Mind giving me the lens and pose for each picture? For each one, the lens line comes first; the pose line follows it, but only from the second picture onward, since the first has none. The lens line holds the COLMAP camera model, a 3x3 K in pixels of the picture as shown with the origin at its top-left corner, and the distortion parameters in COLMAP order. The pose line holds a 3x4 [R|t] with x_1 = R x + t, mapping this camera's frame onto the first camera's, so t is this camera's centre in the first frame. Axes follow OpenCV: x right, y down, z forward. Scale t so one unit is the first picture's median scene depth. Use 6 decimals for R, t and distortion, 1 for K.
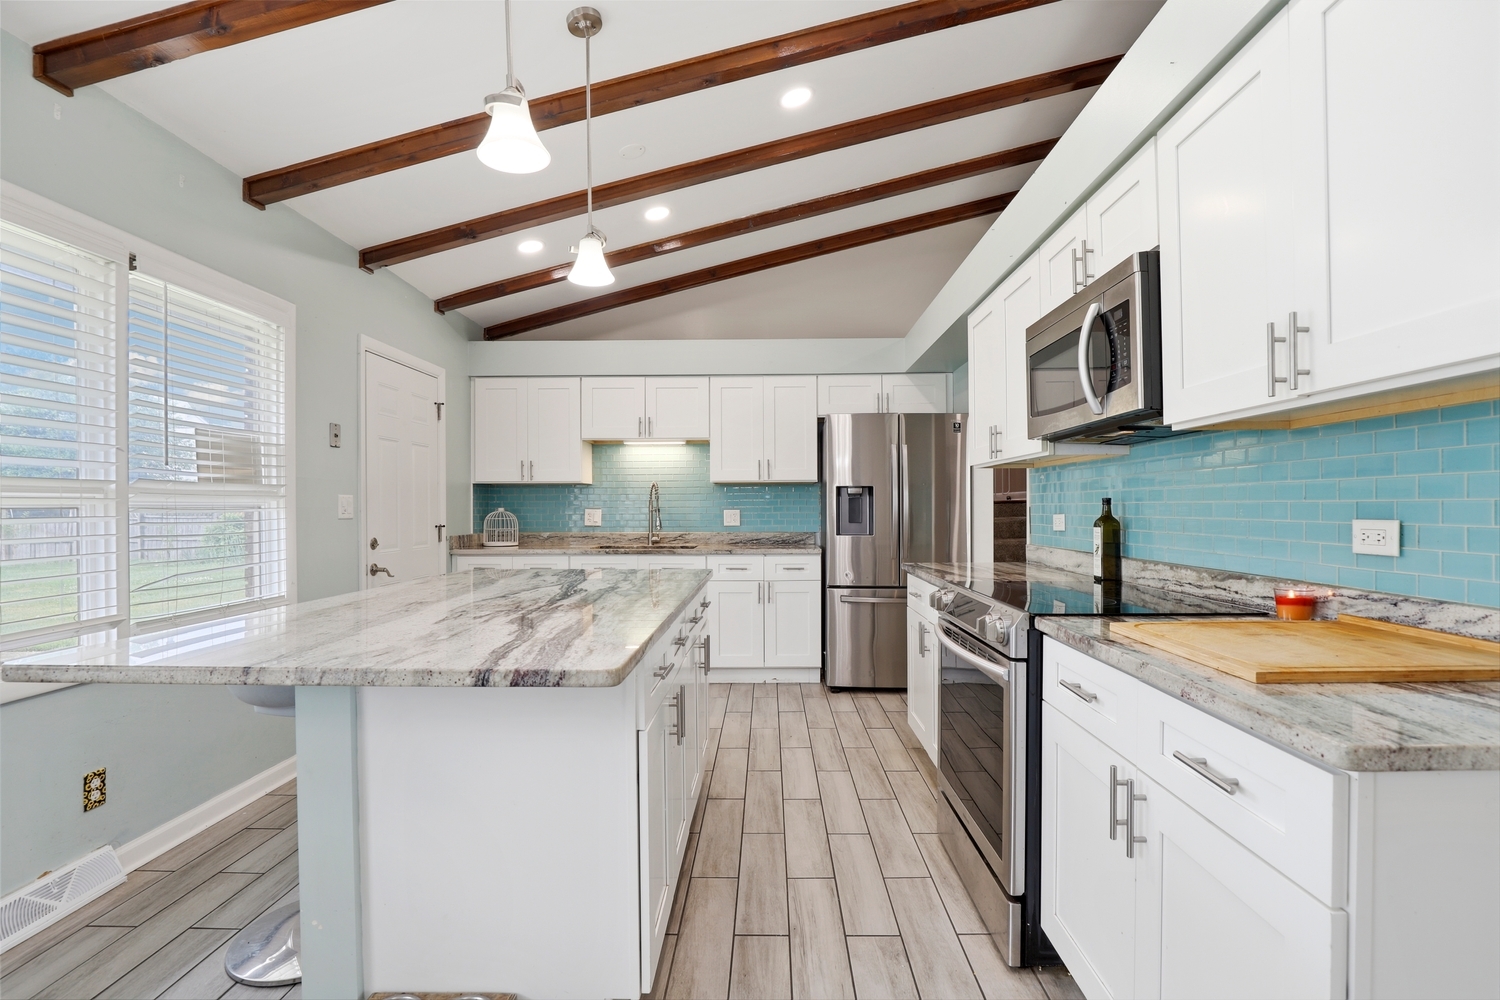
lens RADIAL K [[690.9, 0, 757.1], [0, 690.9, 506.0], [0, 0, 1]] dist [-0.029381, 0.001818]
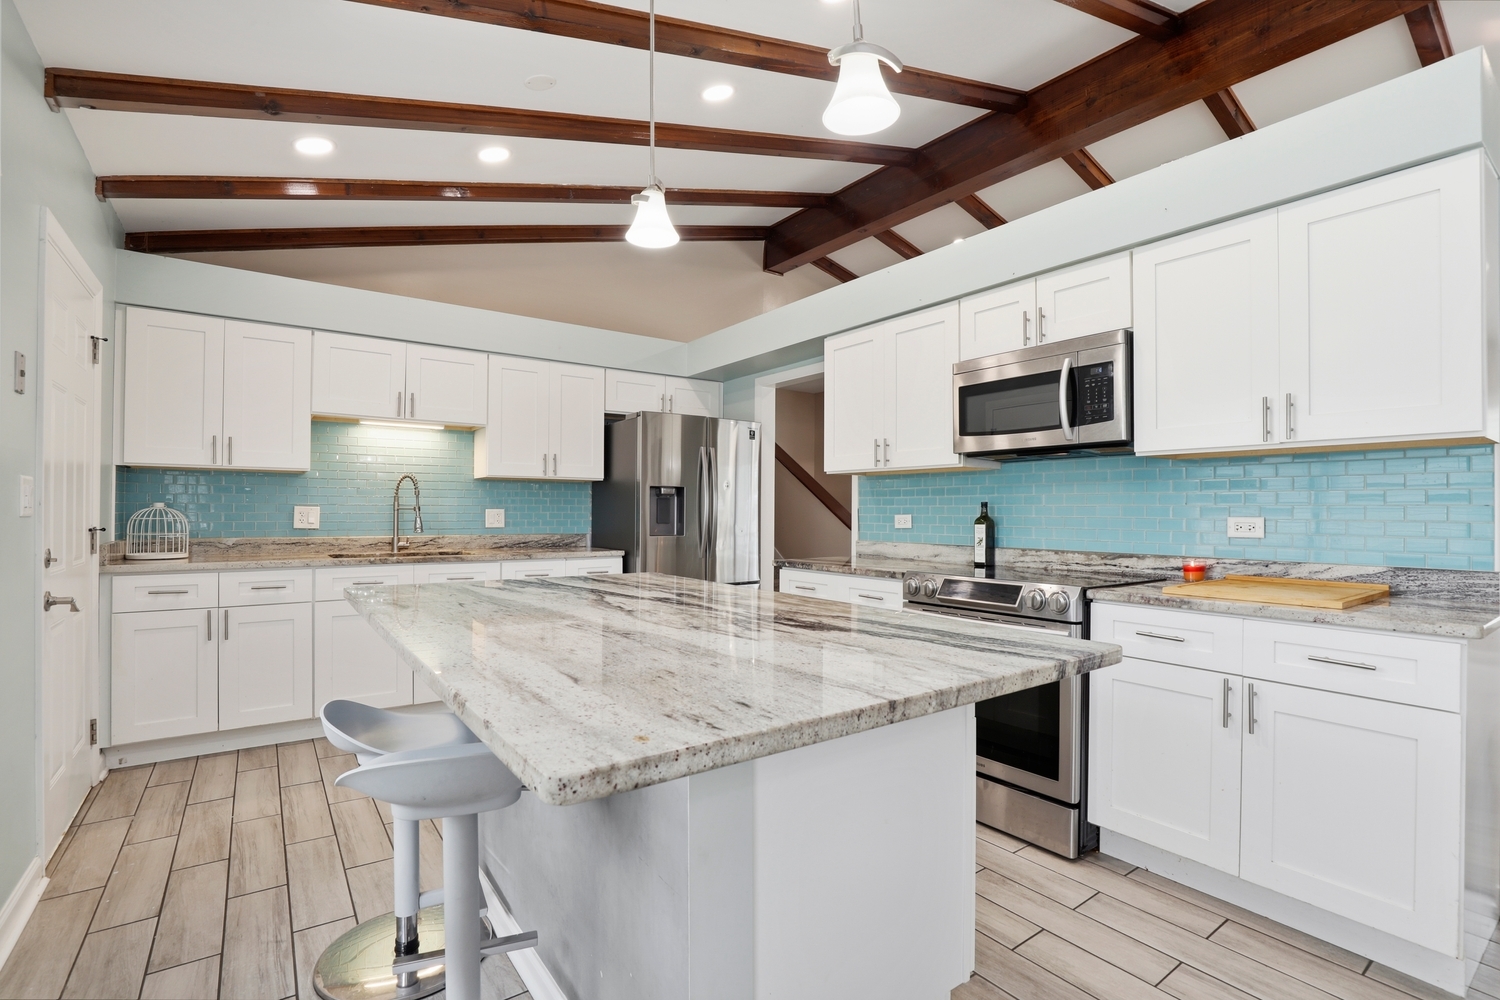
lens RADIAL K [[690.9, 0, 775.7], [0, 690.9, 507.9], [0, 0, 1]] dist [-0.029381, 0.001818]
pose [[0.792505, 0.011891, 0.609749, -0.460090], [-0.010405, 0.999928, -0.005976, 0.008729], [-0.609776, -0.001608, 0.792572, 0.159722]]
